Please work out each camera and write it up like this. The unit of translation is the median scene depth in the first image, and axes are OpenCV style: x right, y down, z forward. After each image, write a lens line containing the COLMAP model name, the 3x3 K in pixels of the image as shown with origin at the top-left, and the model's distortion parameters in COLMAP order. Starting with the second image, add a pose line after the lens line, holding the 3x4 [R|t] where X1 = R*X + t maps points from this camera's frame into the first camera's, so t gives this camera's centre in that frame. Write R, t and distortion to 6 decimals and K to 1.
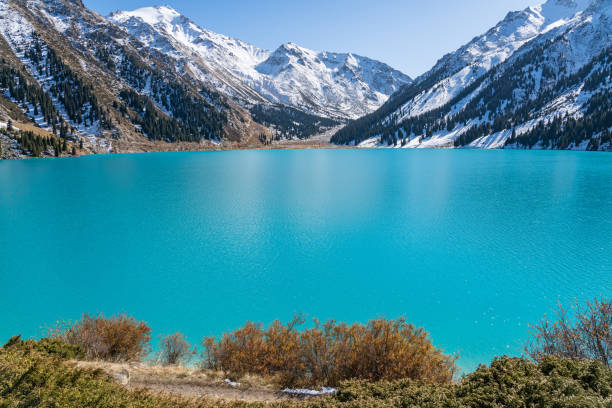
lens RADIAL K [[412.3, 0, 303.8], [0, 412.3, 197.9], [0, 0, 1]] dist [-0.030879, 0.014974]
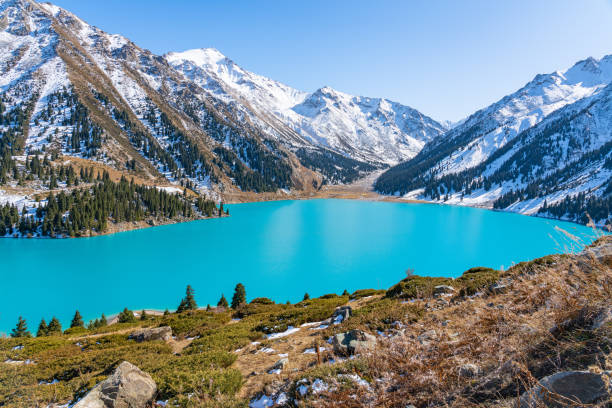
lens RADIAL K [[412.3, 0, 304.0], [0, 412.3, 198.9], [0, 0, 1]] dist [-0.030879, 0.014974]
pose [[0.997844, 0.046463, -0.046363, -0.092496], [-0.049656, 0.996290, -0.070282, -0.027798], [0.042925, 0.072433, 0.996449, -0.153724]]
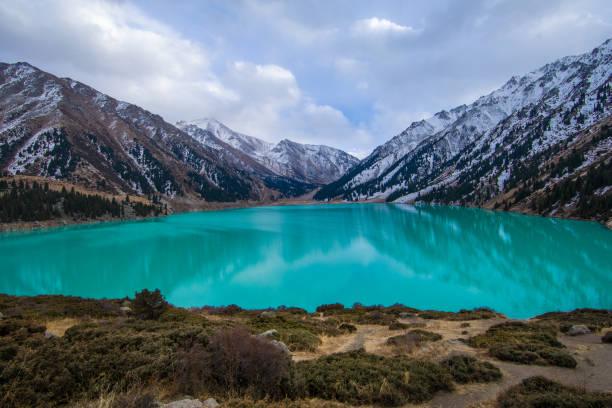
lens RADIAL K [[254.5, 0, 308.5], [0, 254.5, 203.1], [0, 0, 1]] dist [-0.009065, 0.001920]
pose [[0.998397, -0.020857, 0.052622, -0.010774], [0.026476, 0.993749, -0.108453, -0.009324], [-0.050032, 0.109672, 0.992708, -0.030281]]
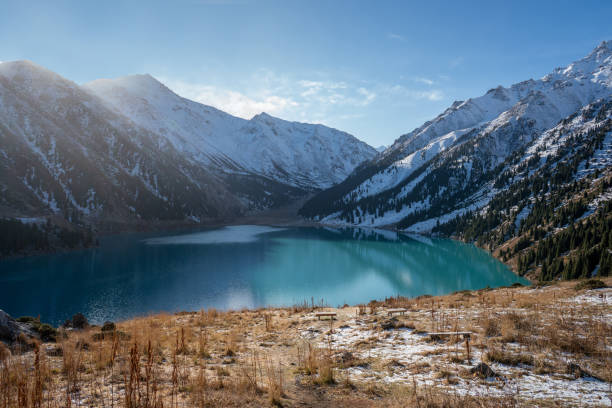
lens RADIAL K [[412.3, 0, 305.8], [0, 412.3, 205.1], [0, 0, 1]] dist [-0.030879, 0.014974]
pose [[0.997091, 0.017542, 0.074178, 0.001368], [-0.008389, 0.992500, -0.121953, -0.030199], [-0.075761, 0.120976, 0.989760, -0.141348]]
